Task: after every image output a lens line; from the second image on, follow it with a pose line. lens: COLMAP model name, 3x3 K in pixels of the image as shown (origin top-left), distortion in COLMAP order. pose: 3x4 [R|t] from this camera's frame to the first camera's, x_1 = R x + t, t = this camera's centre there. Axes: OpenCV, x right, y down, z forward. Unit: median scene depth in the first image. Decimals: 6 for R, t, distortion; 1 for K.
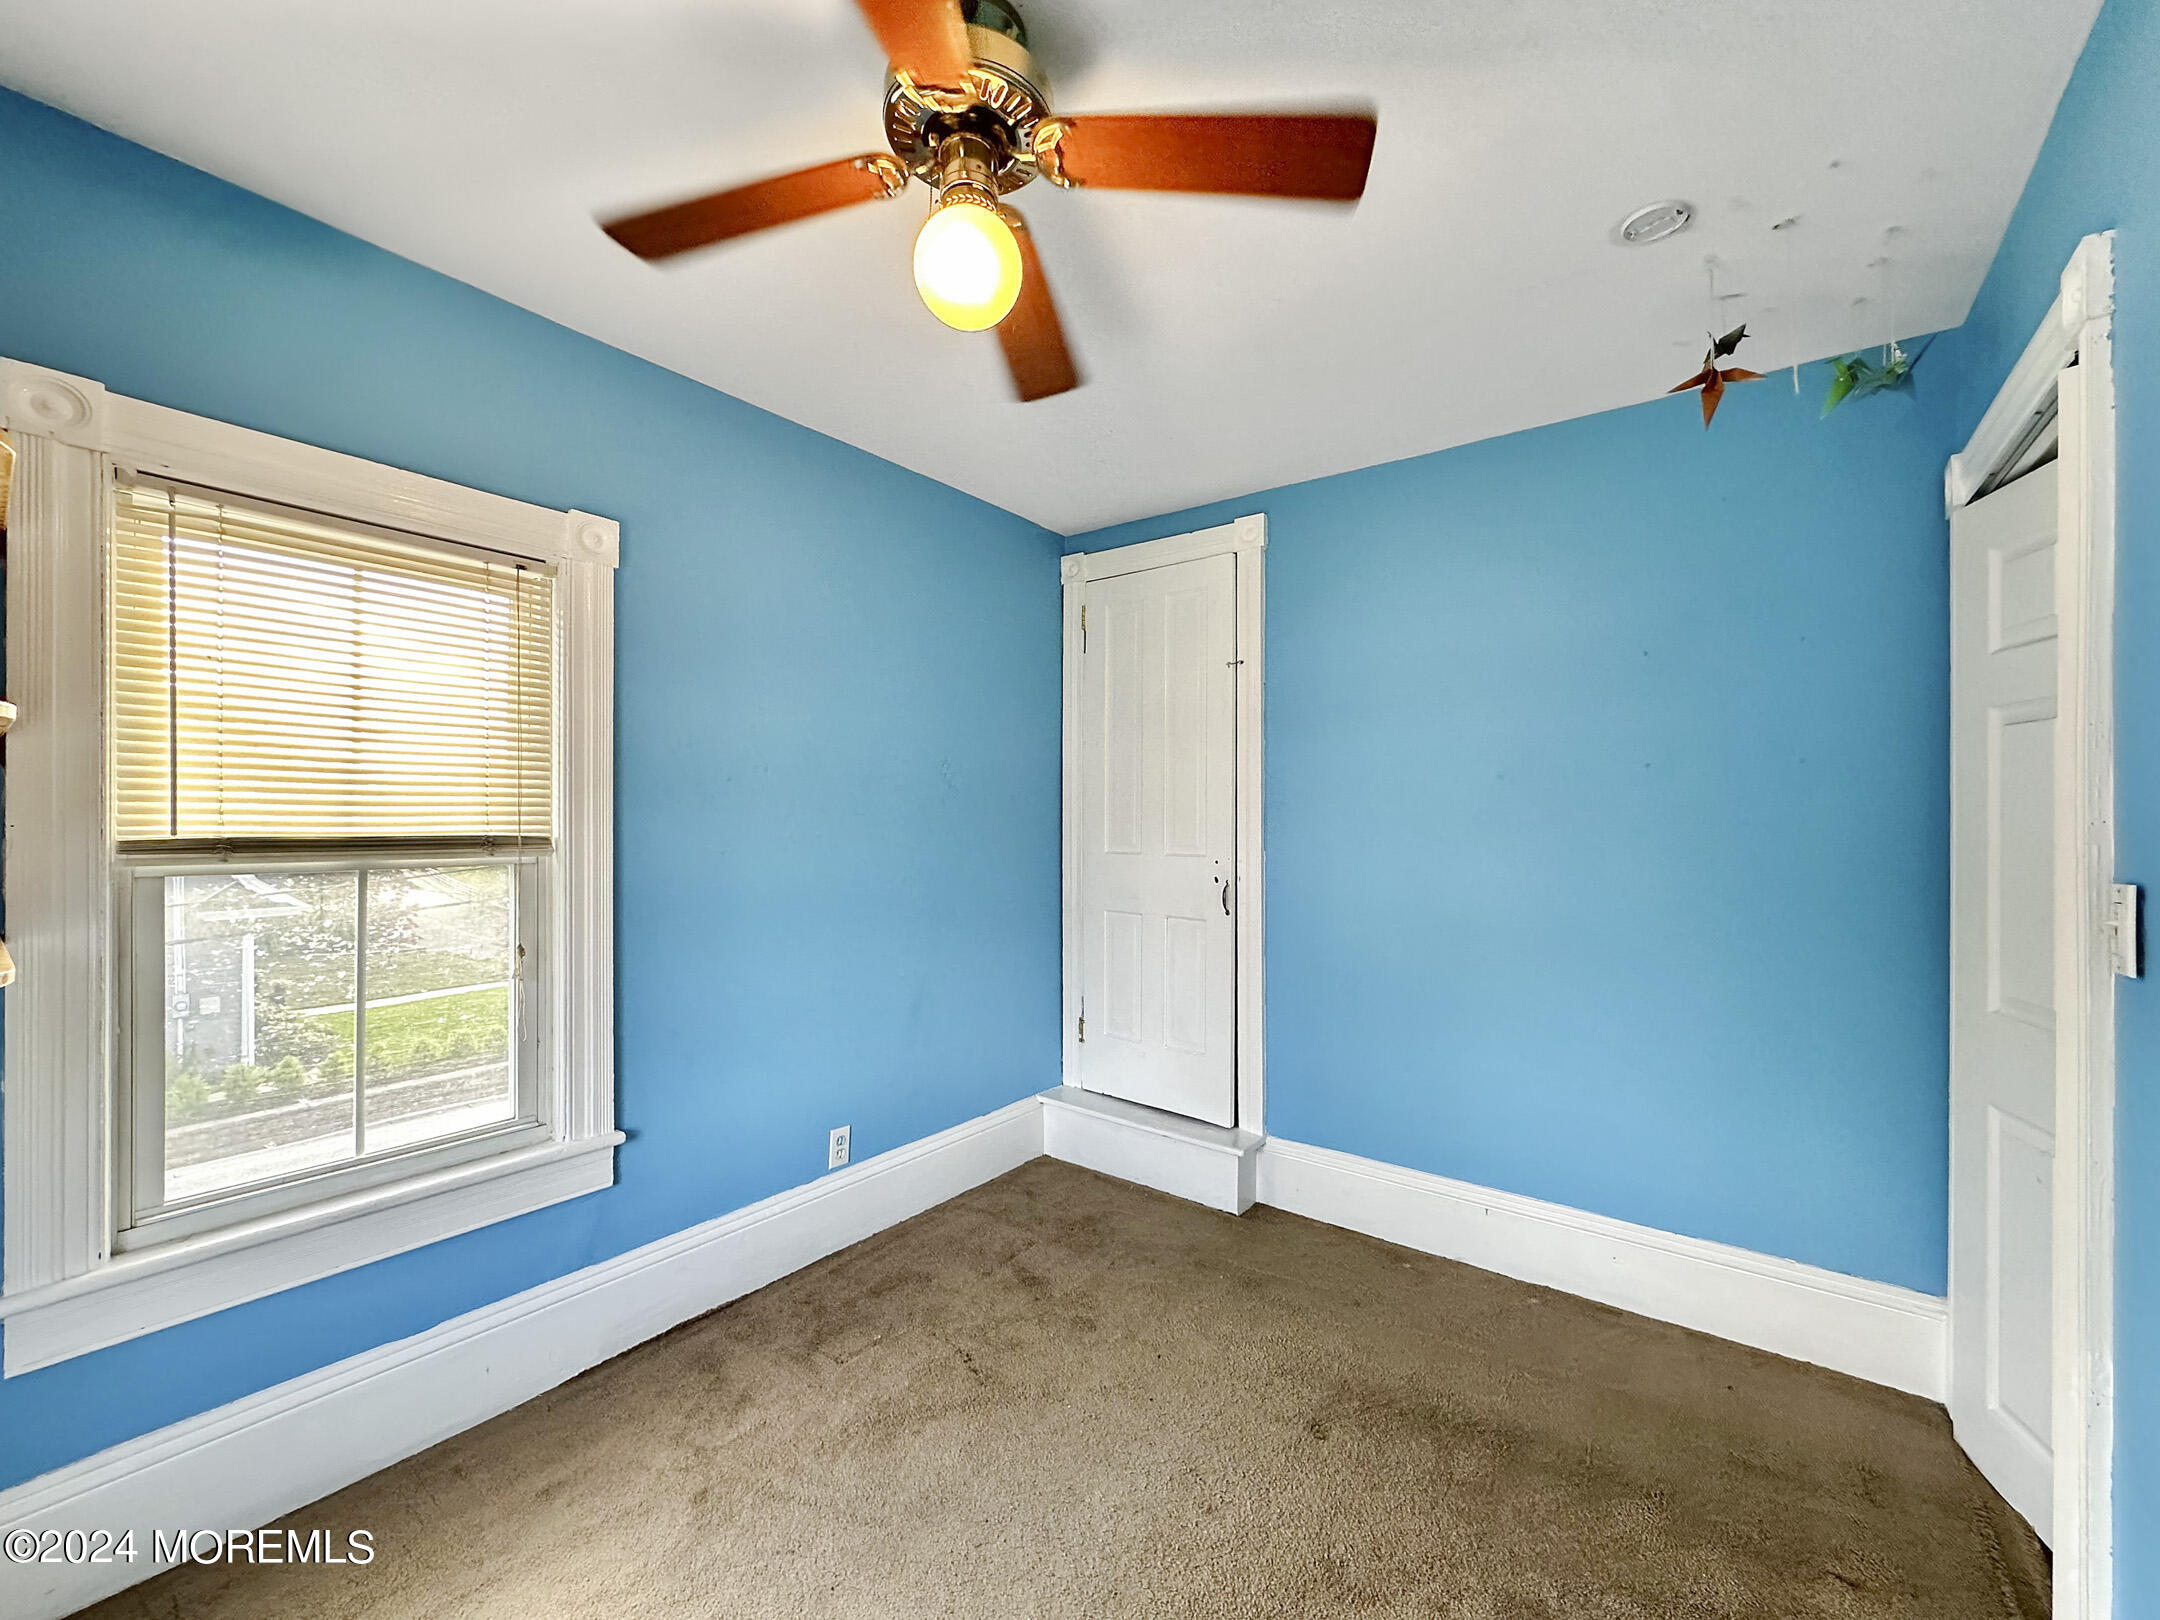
lens RADIAL K [[888.9, 0, 1080.0], [0, 888.9, 810.0], [0, 0, 1]] dist [-0.002901, -0.000292]
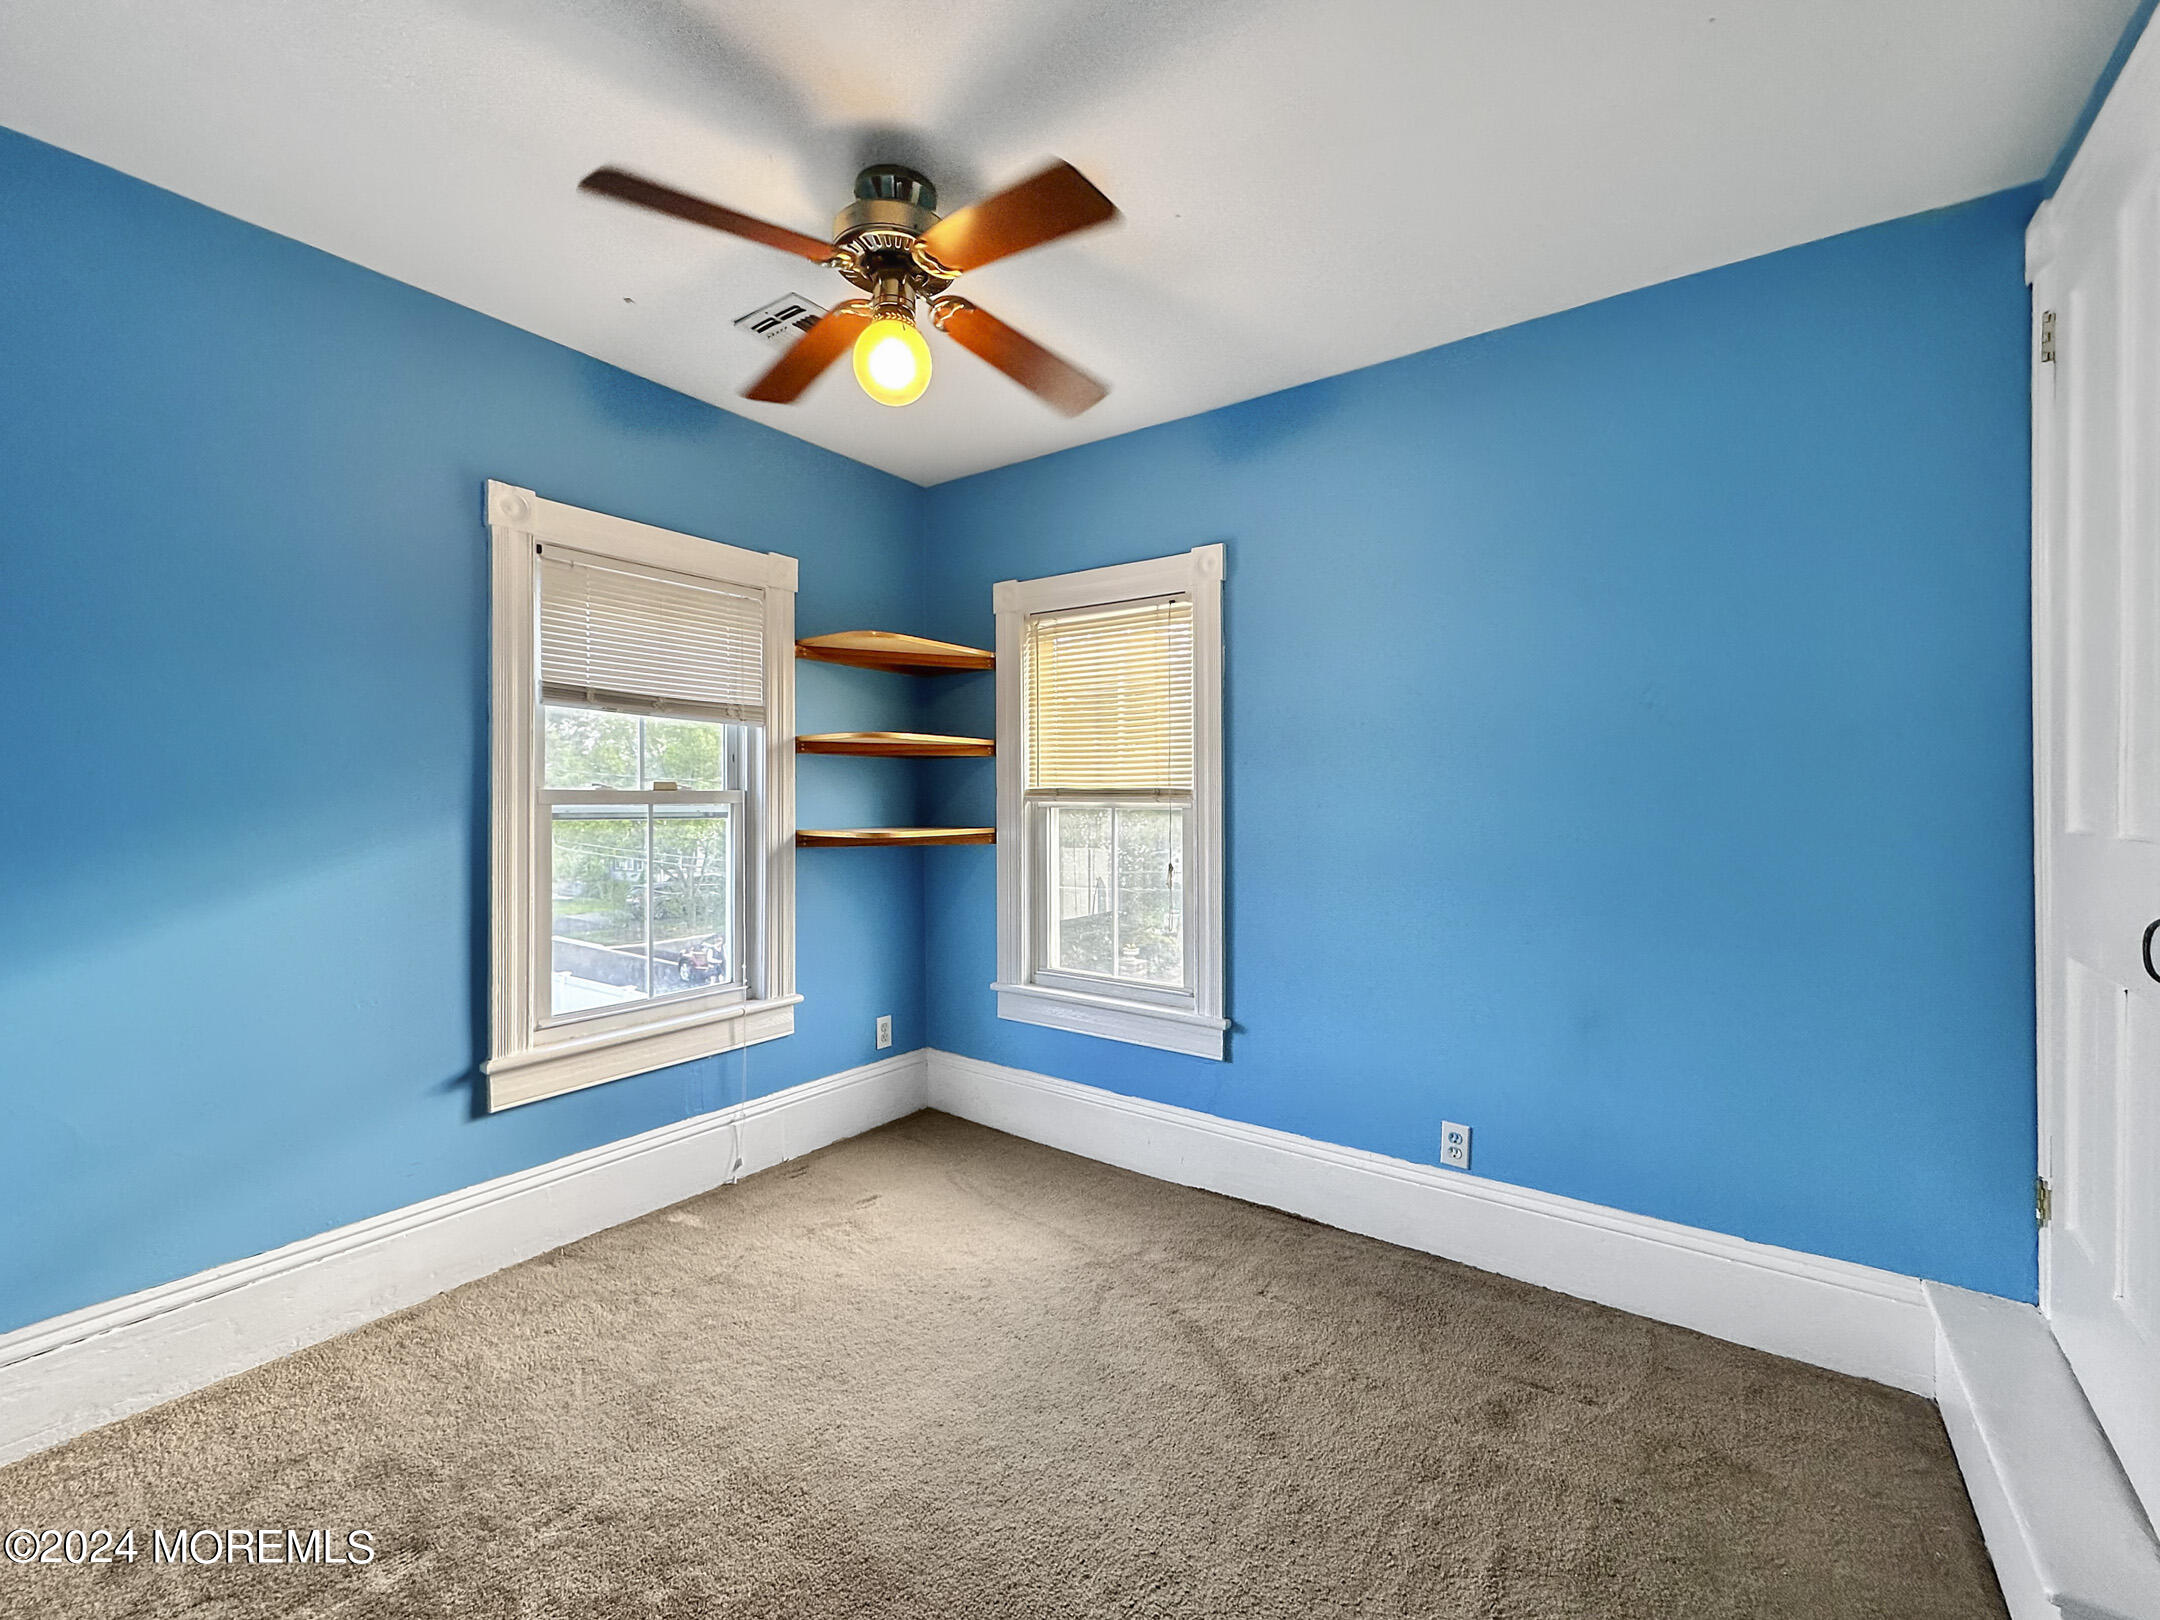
lens RADIAL K [[888.9, 0, 1080.0], [0, 888.9, 810.0], [0, 0, 1]] dist [-0.002901, -0.000292]
pose [[0.019842, 0.003859, -0.999796, 0.744579], [0.002628, 0.999989, 0.003912, 0.053504], [0.999800, -0.002705, 0.019832, 0.758437]]
